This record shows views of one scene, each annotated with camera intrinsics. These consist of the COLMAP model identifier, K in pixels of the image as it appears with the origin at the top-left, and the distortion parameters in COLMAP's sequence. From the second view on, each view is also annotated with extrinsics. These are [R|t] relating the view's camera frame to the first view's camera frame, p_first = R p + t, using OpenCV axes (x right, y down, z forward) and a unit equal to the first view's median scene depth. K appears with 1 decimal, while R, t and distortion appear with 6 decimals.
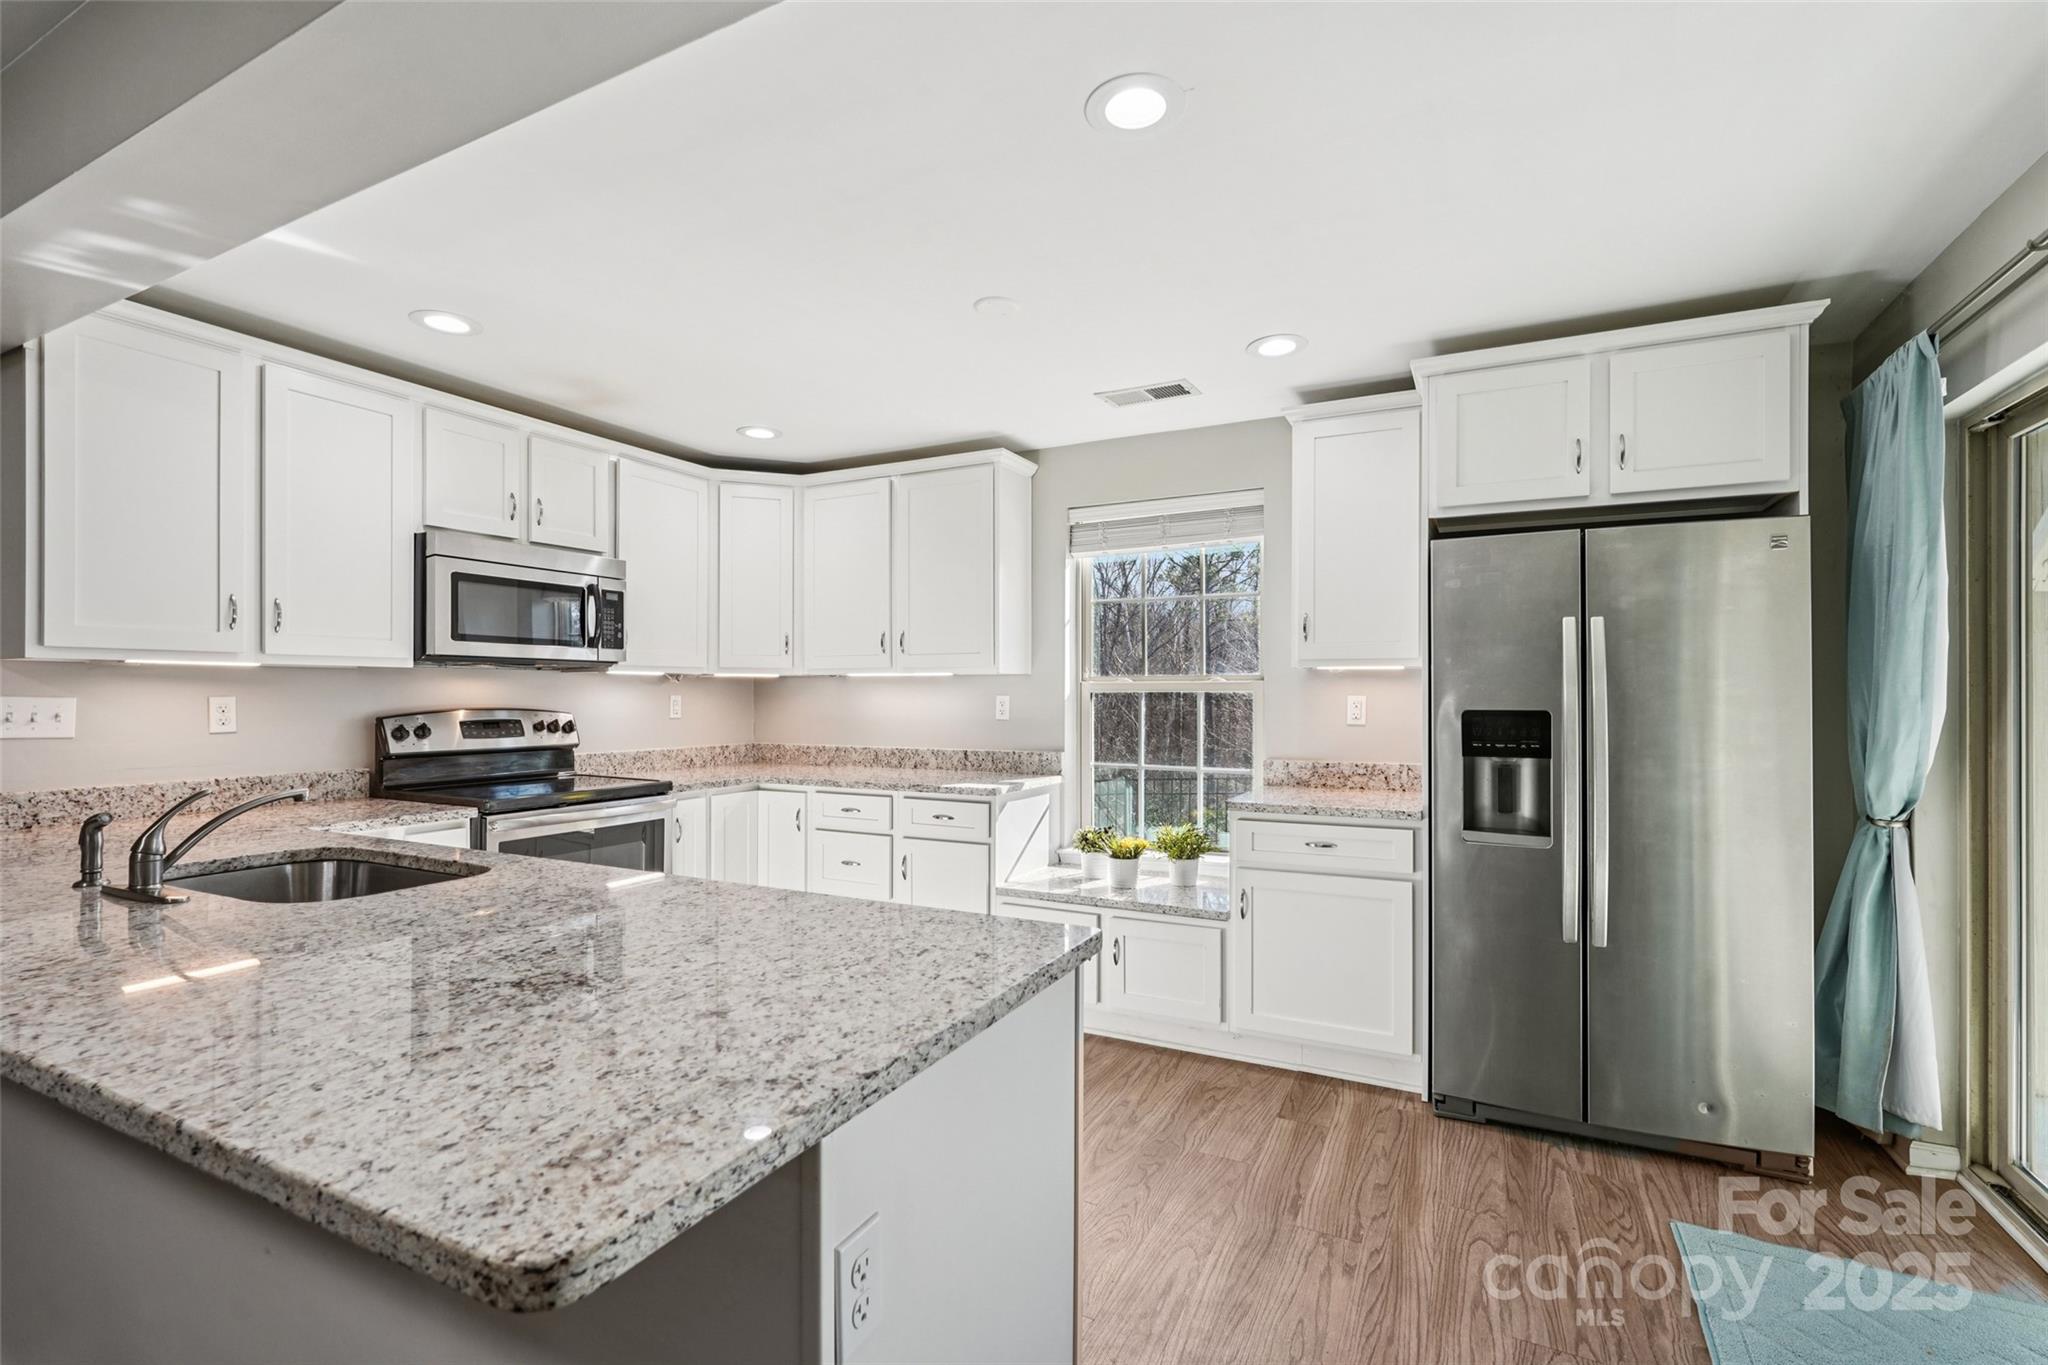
lens RADIAL K [[913.5, 0, 1030.2], [0, 913.5, 689.7], [0, 0, 1]] dist [-0.010077, 0.005940]
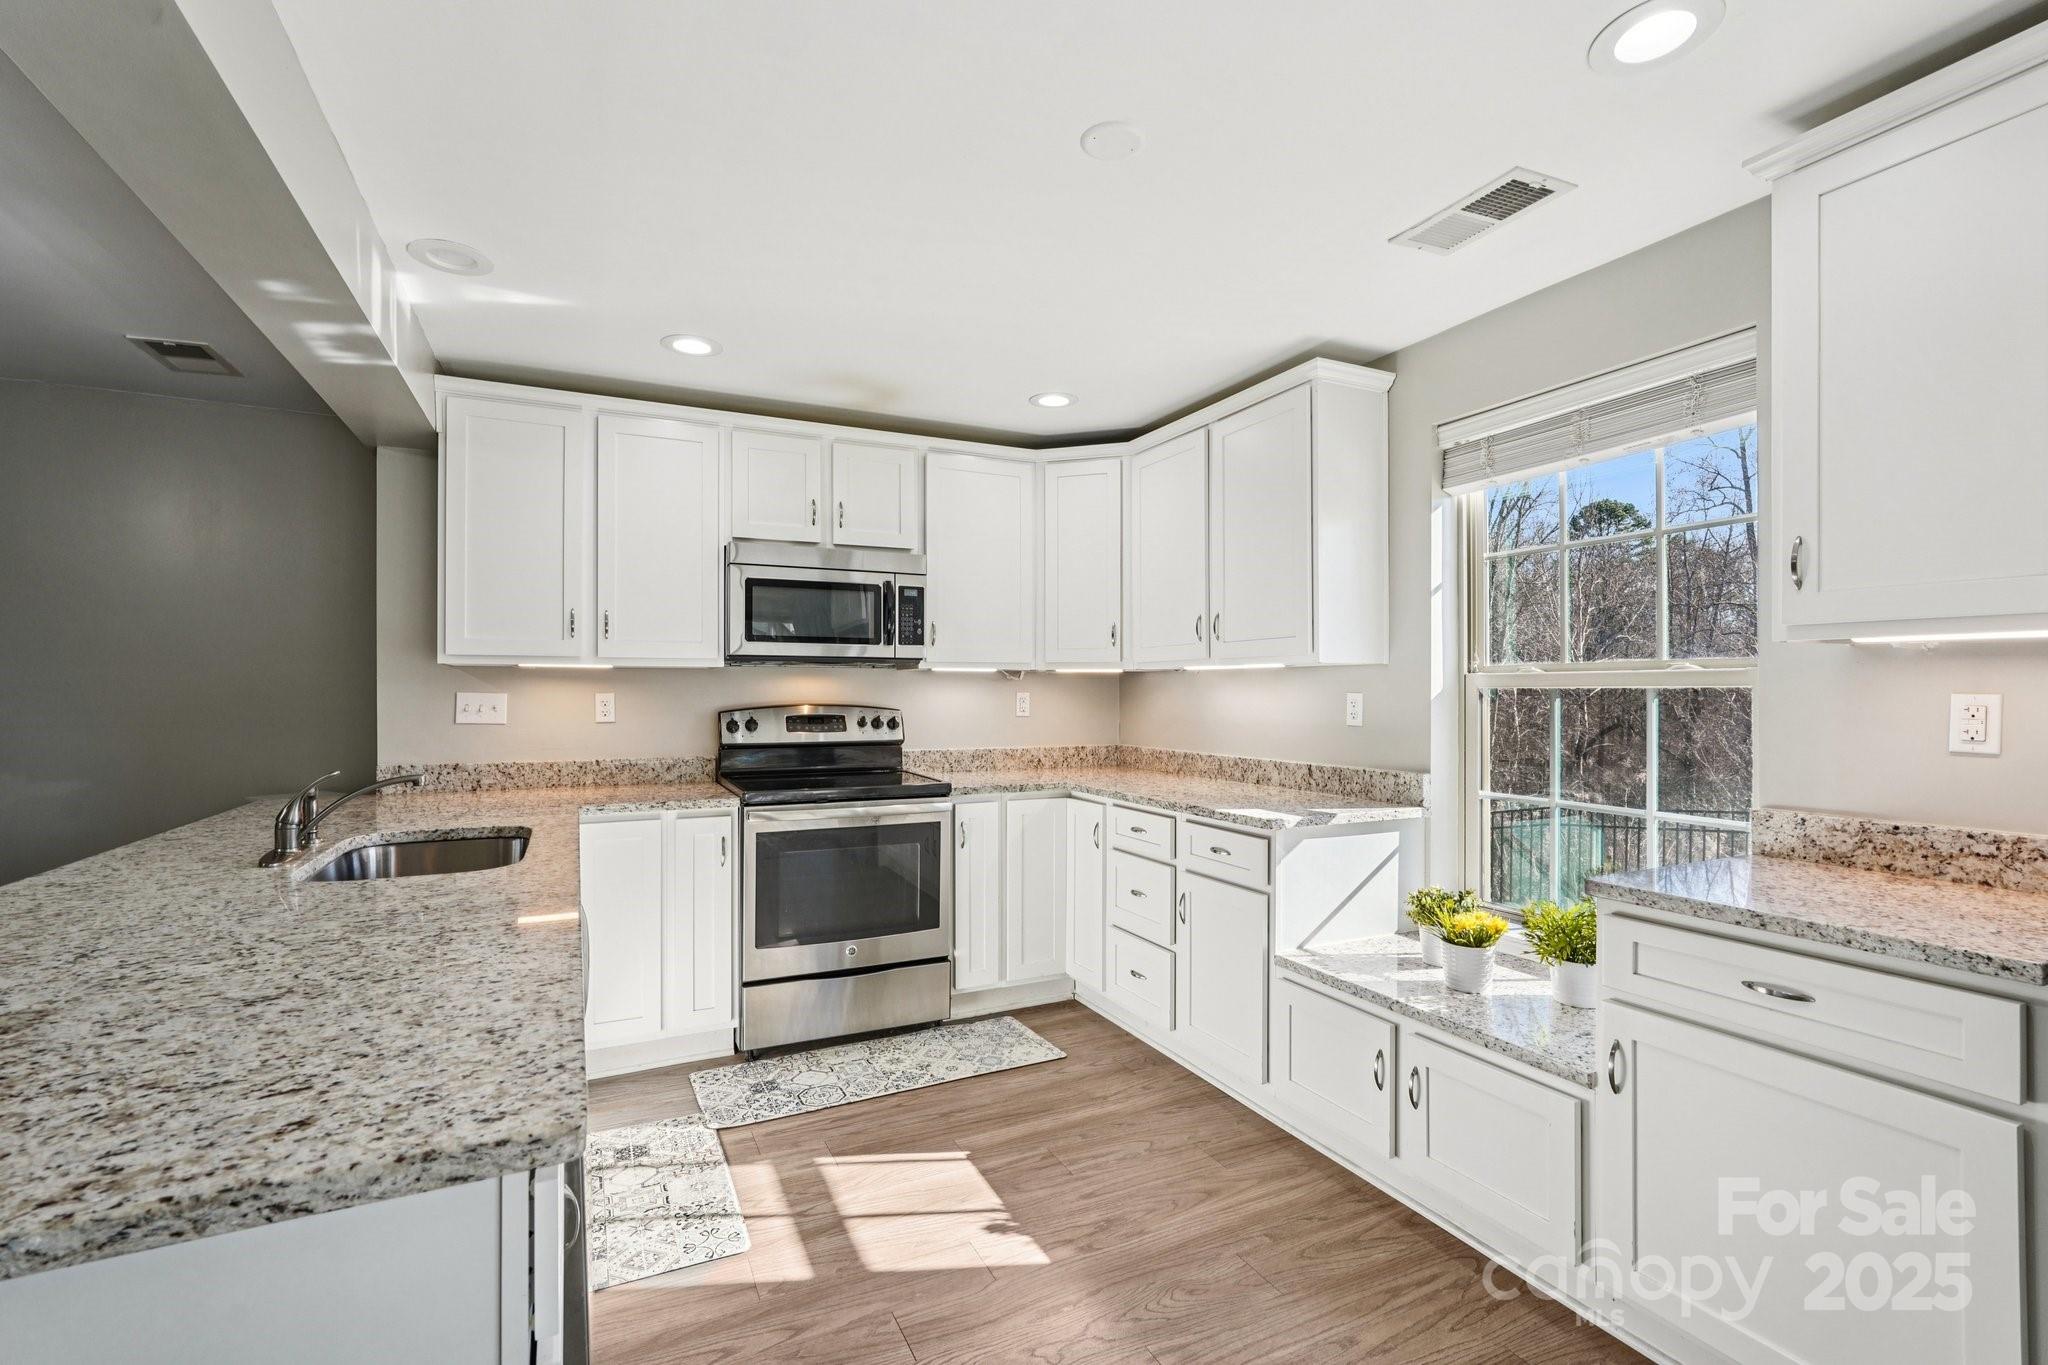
lens RADIAL K [[913.5, 0, 1022.0], [0, 913.5, 685.9], [0, 0, 1]] dist [-0.010077, 0.005940]
pose [[0.793006, -0.003173, -0.609205, 0.261816], [0.002419, 0.999995, -0.002060, 0.001646], [0.609208, 0.000160, 0.793010, 0.309459]]
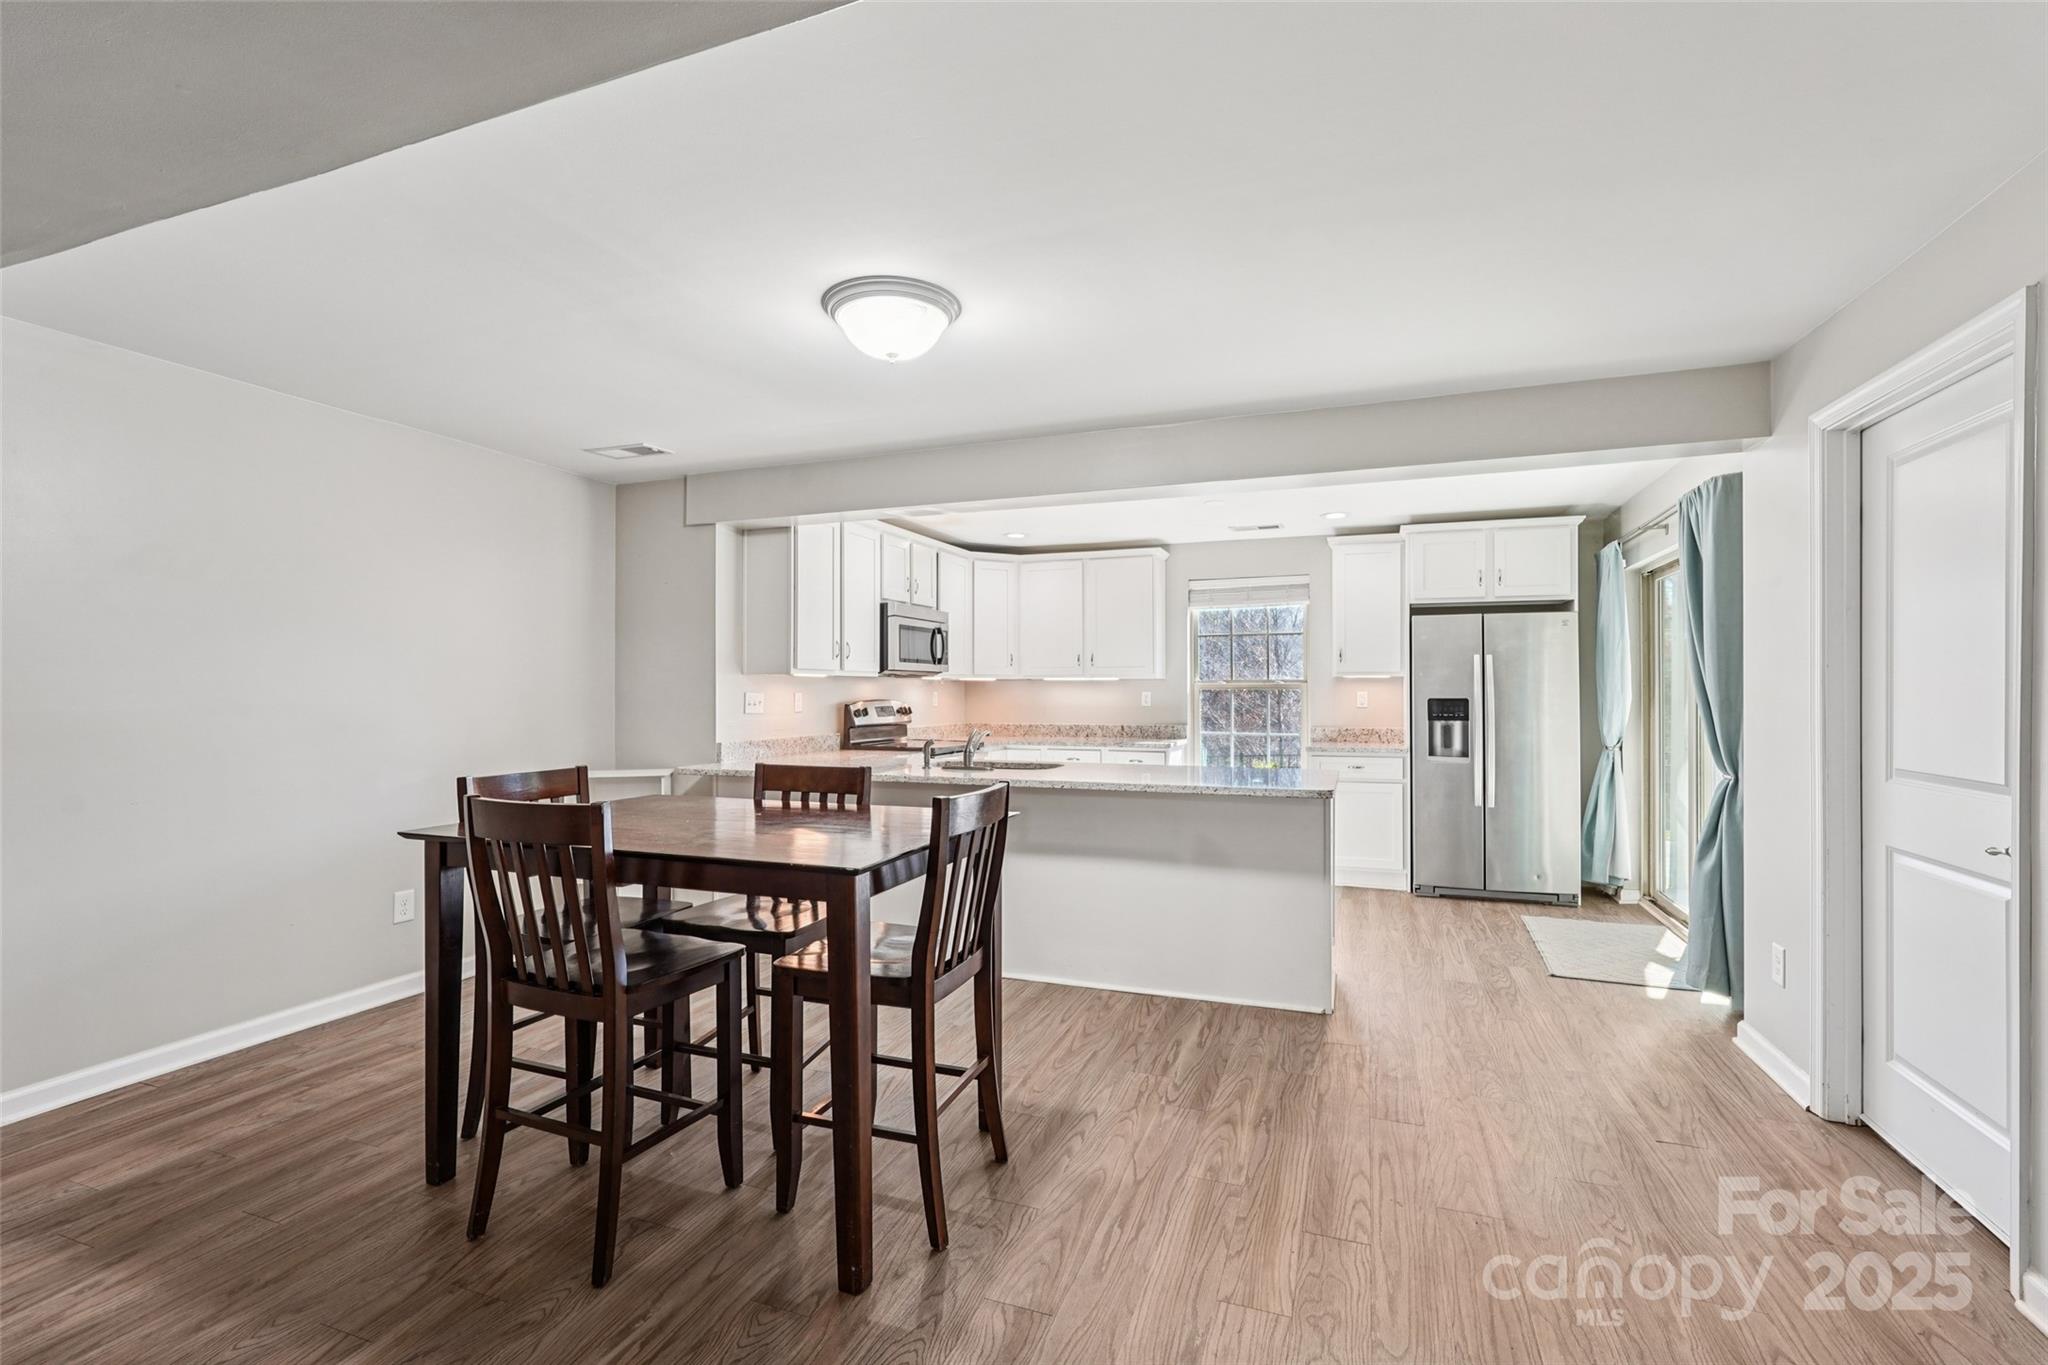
lens RADIAL K [[913.5, 0, 1034.3], [0, 913.5, 677.1], [0, 0, 1]] dist [-0.010077, 0.005940]
pose [[0.994552, 0.000455, 0.104240, -0.507856], [0.000475, 0.999960, -0.008898, -0.006359], [-0.104240, 0.008899, 0.994512, -0.780091]]
